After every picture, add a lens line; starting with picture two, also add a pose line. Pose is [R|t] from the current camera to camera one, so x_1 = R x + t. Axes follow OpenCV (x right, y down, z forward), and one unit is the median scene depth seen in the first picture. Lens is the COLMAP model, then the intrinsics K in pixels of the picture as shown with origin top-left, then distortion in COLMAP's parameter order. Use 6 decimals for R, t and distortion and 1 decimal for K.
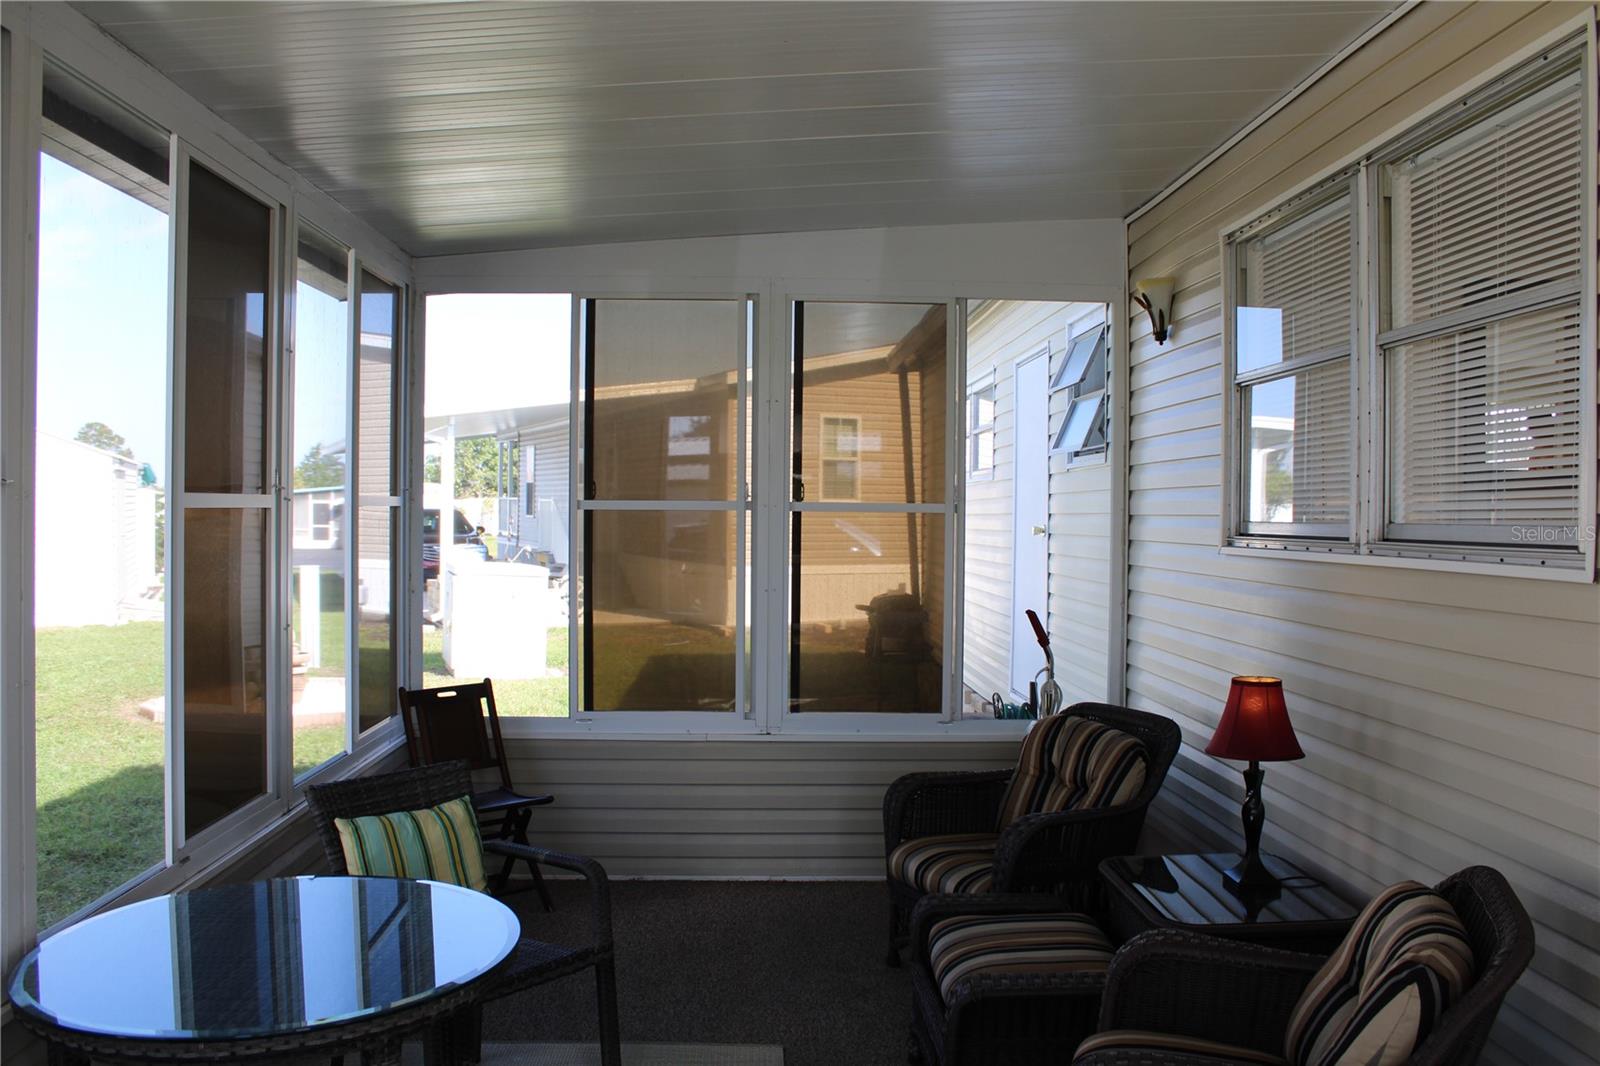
lens RADIAL K [[1338.7, 0, 797.3], [0, 1338.7, 535.6], [0, 0, 1]] dist [-0.153080, 0.119173]
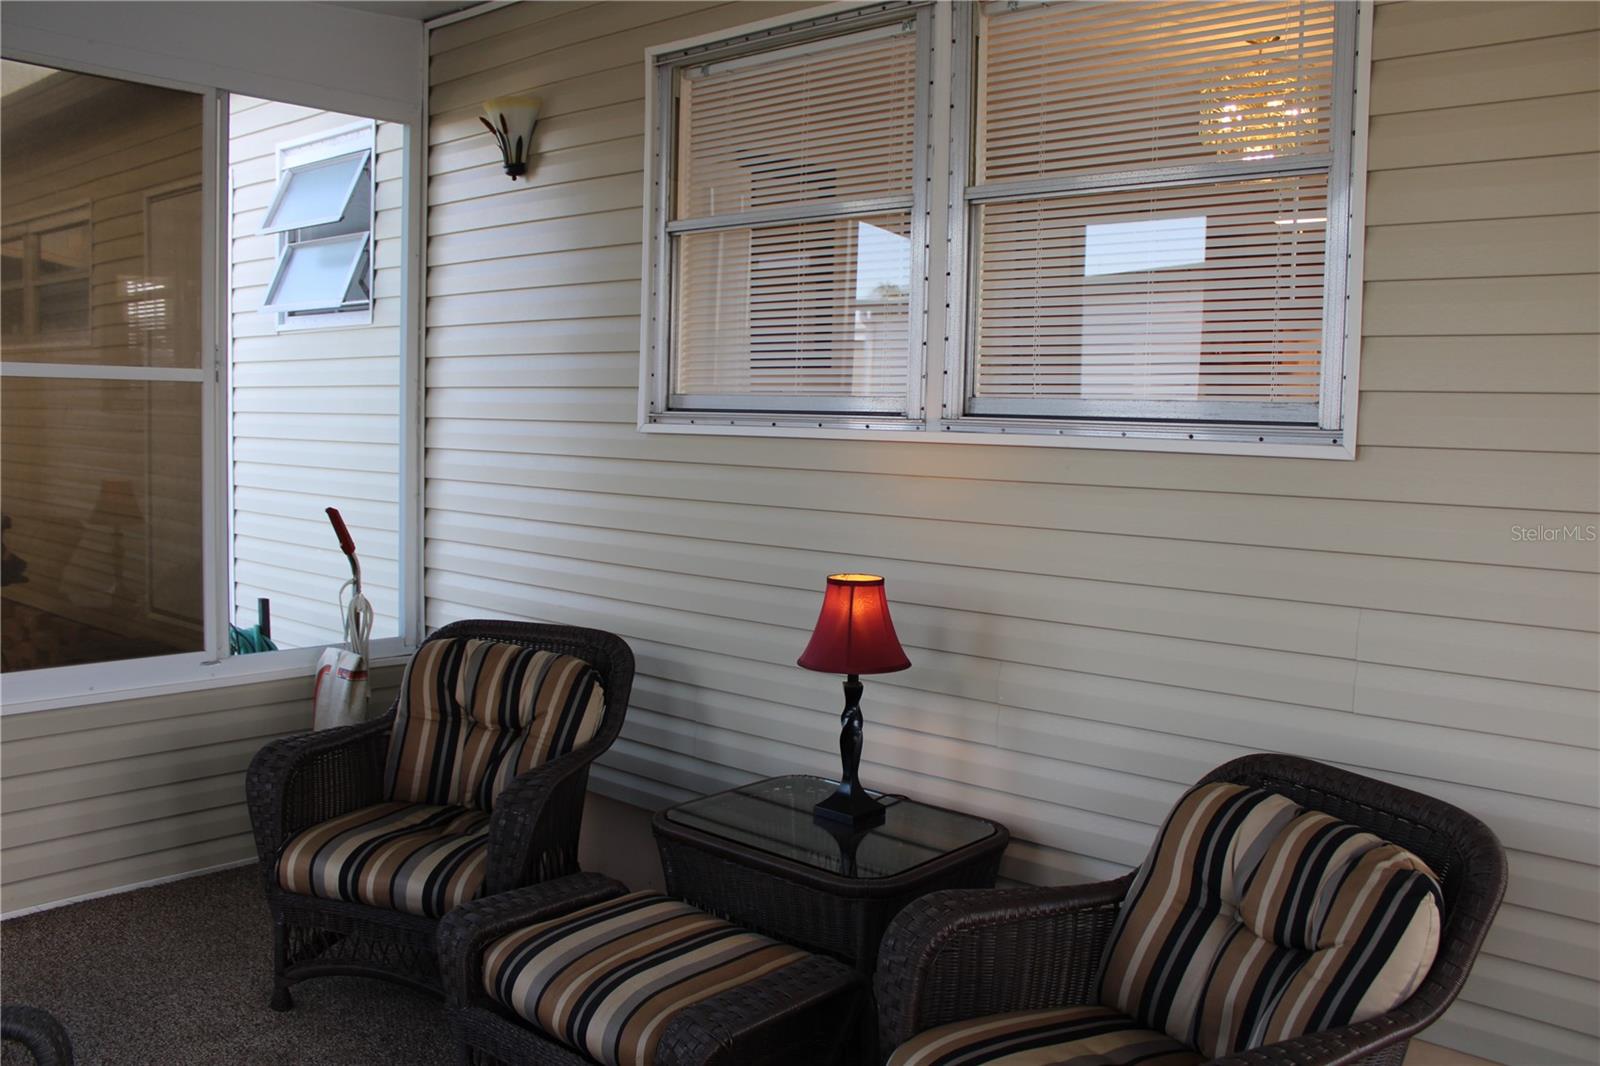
lens RADIAL K [[1338.7, 0, 805.7], [0, 1338.7, 526.3], [0, 0, 1]] dist [-0.153080, 0.119173]
pose [[0.688446, -0.055374, 0.723171, -0.224712], [-0.003848, 0.996788, 0.079987, 0.004769], [-0.725278, -0.057849, 0.686022, 0.316910]]
